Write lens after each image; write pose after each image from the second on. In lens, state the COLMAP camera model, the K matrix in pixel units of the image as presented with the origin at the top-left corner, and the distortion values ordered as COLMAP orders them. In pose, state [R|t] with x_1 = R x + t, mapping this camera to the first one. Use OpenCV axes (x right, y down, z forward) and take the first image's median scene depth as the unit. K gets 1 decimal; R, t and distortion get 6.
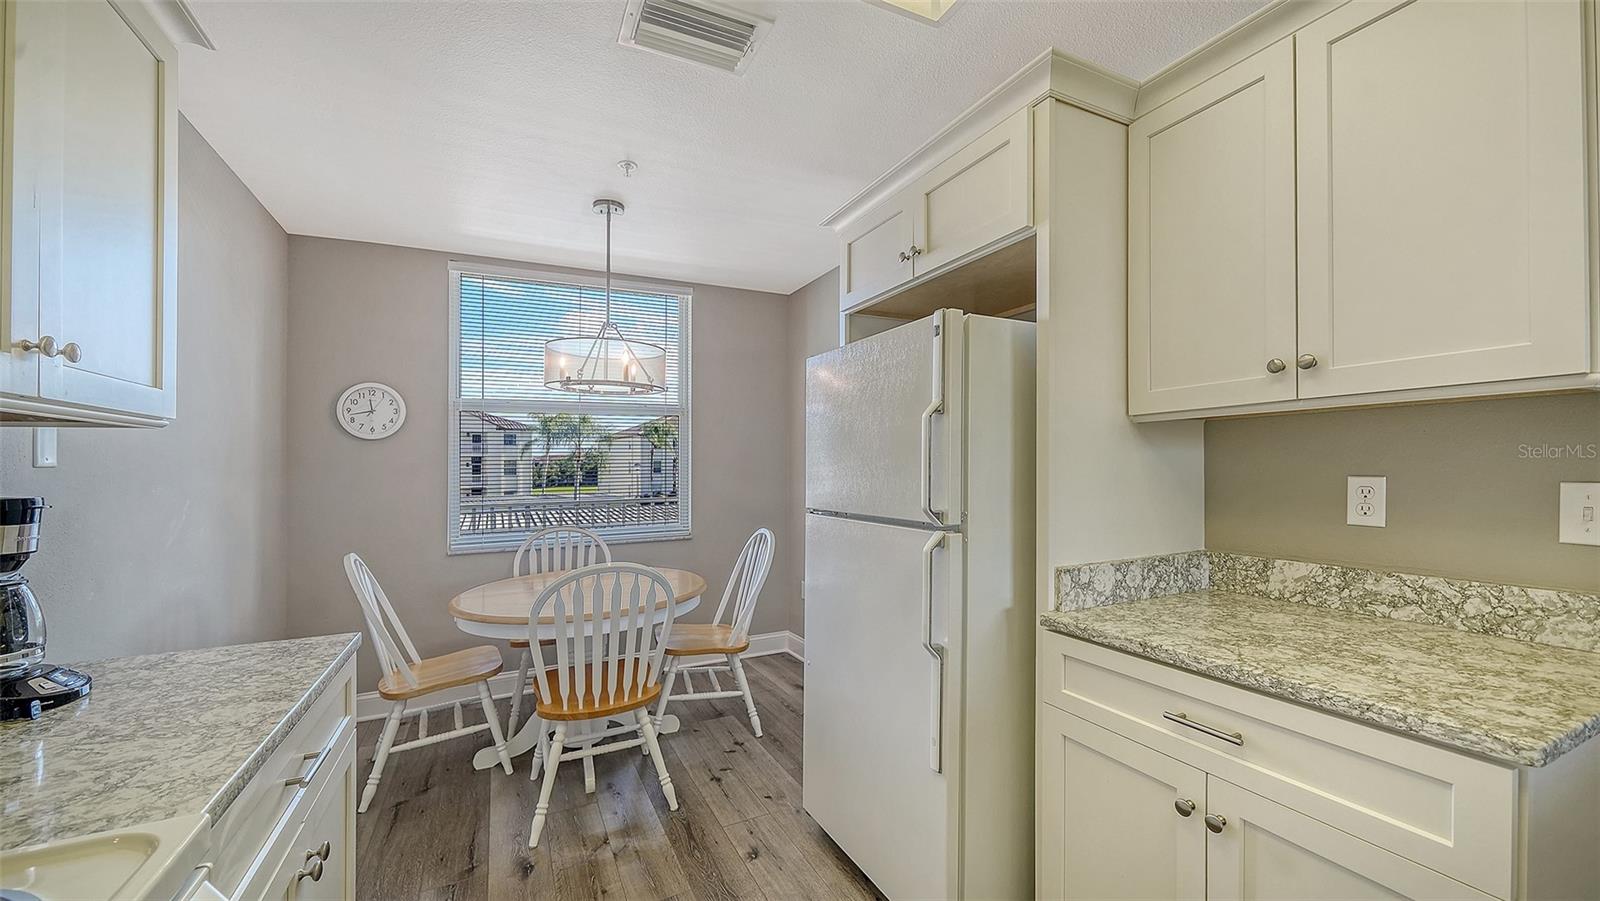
lens RADIAL K [[620.7, 0, 793.4], [0, 620.7, 436.4], [0, 0, 1]] dist [0.003633, 0.000005]
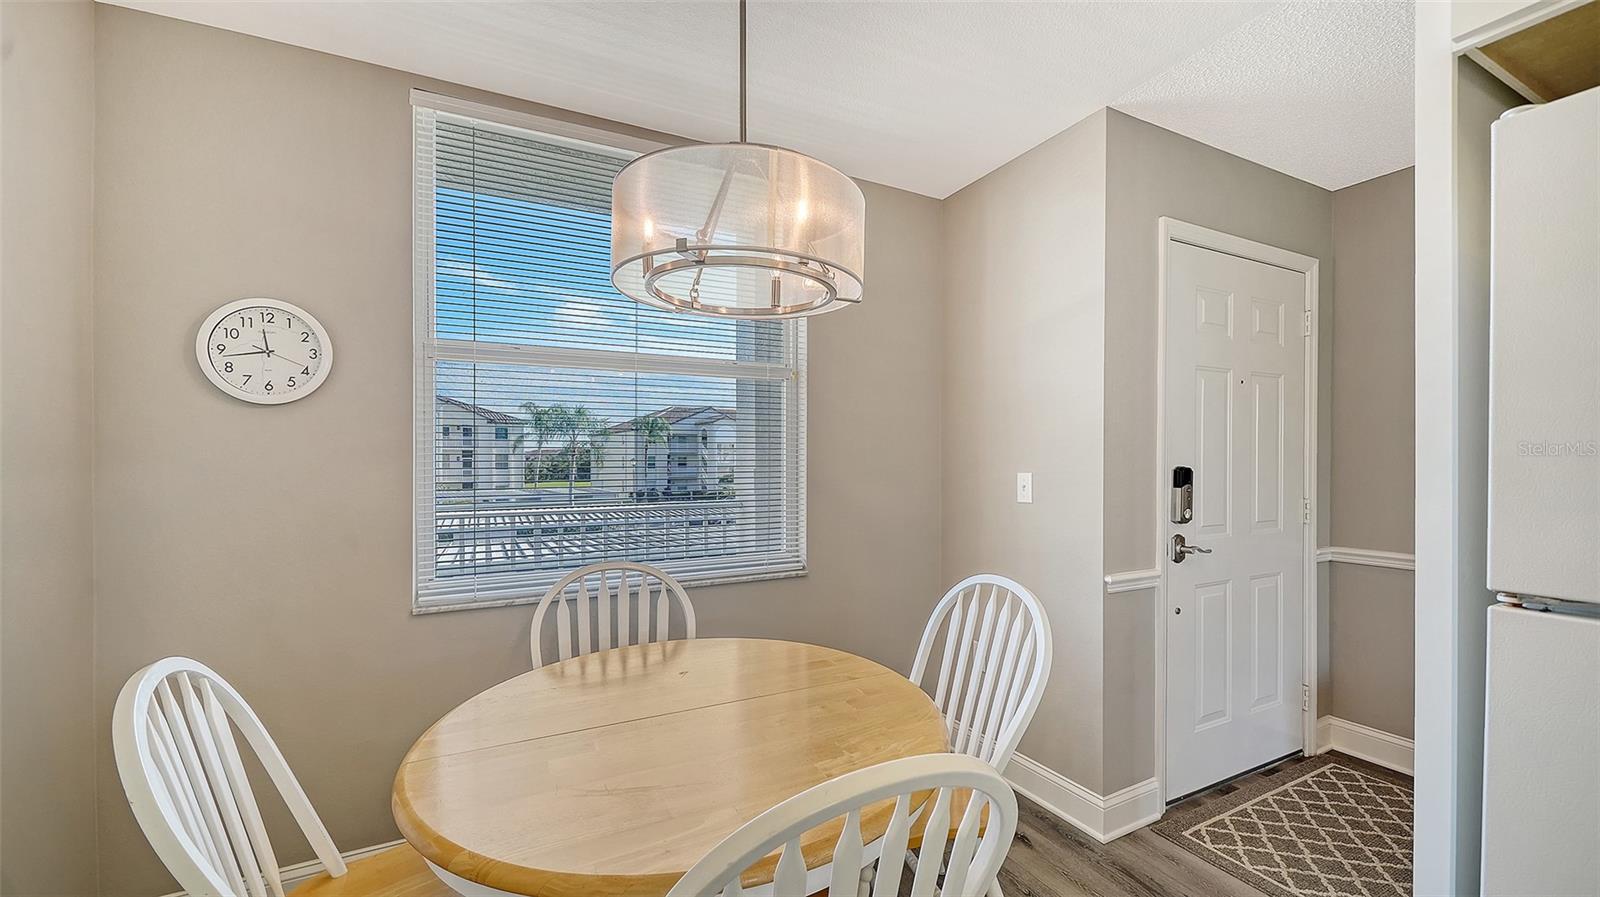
lens RADIAL K [[622.3, 0, 790.2], [0, 622.3, 452.4], [0, 0, 1]] dist [0.006220, -0.001204]
pose [[0.999954, 0.007077, 0.006550, -0.214325], [-0.007282, 0.999467, 0.031810, 0.023570], [-0.006321, -0.031856, 0.999472, 0.424400]]
